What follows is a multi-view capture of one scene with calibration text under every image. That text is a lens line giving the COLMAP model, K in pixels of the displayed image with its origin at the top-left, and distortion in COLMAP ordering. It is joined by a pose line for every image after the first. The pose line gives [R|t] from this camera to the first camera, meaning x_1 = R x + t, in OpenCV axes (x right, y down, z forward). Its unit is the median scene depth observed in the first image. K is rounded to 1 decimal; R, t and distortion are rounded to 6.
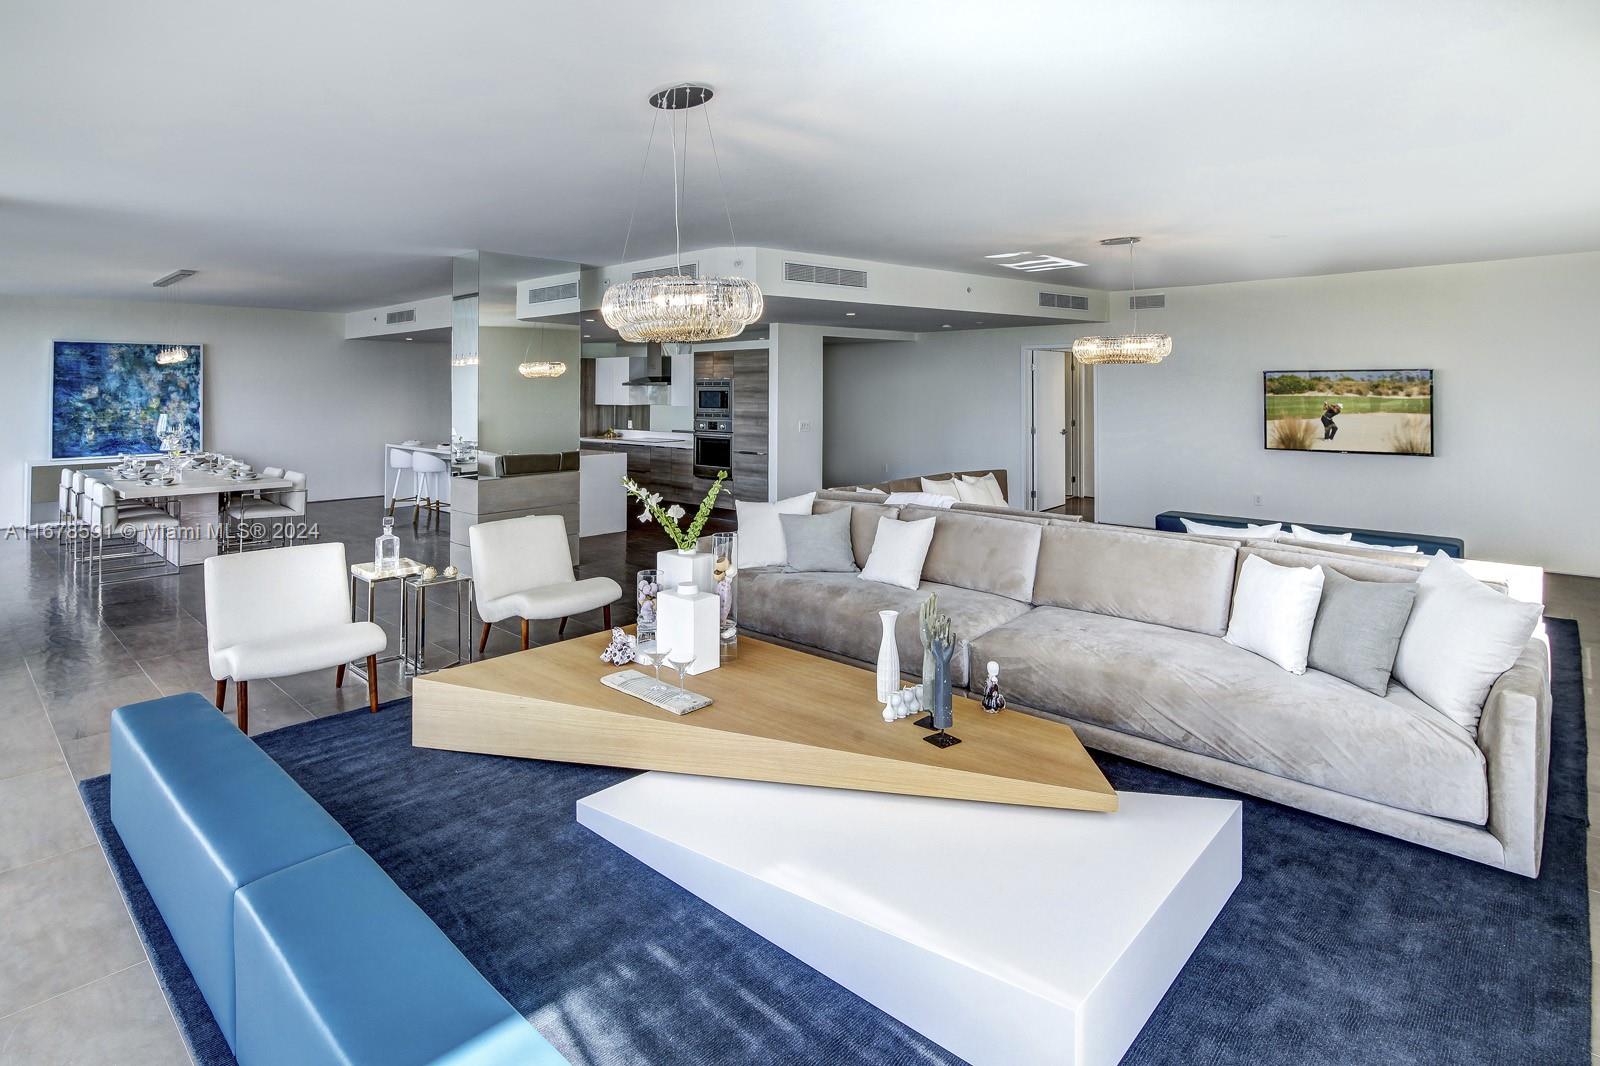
lens RADIAL K [[868.4, 0, 819.0], [0, 868.4, 390.3], [0, 0, 1]] dist [-0.012873, -0.000313]
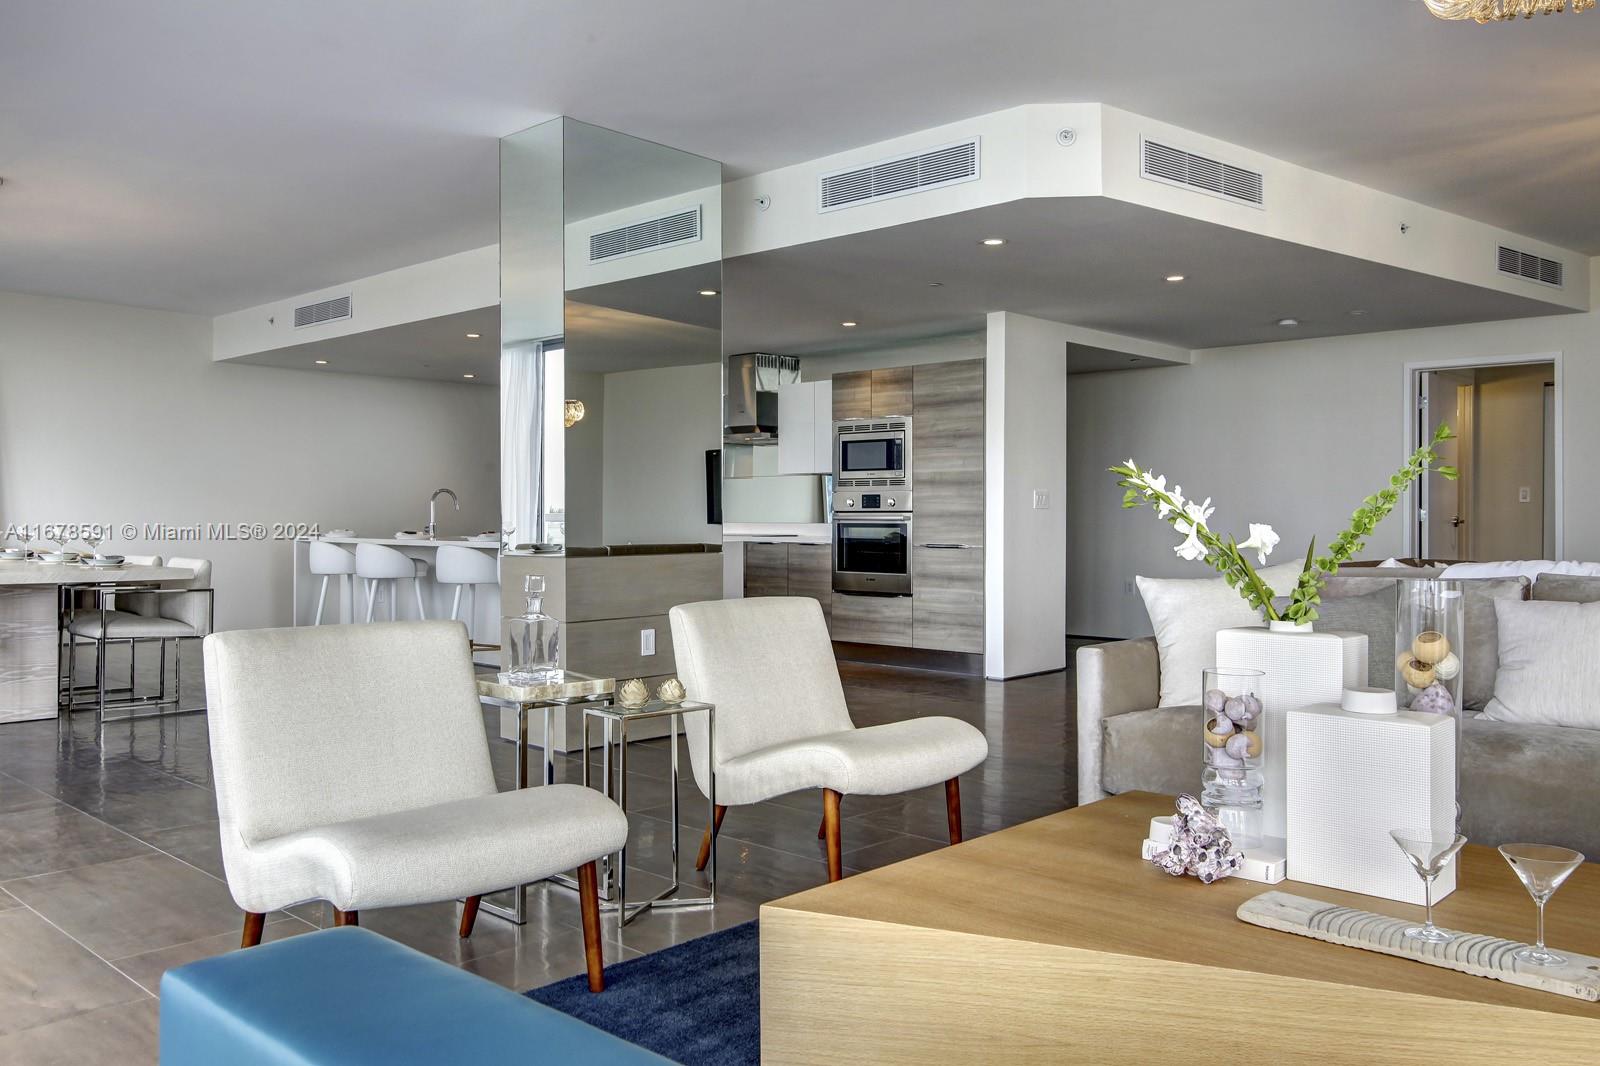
lens RADIAL K [[1340.9, 0, 789.5], [0, 1340.9, 528.5], [0, 0, 1]] dist [0.029182, -0.000299]
pose [[0.999350, -0.000656, -0.036040, -0.141731], [0.001027, 0.999947, 0.010263, 0.048626], [0.036031, -0.010293, 0.999298, 0.120397]]
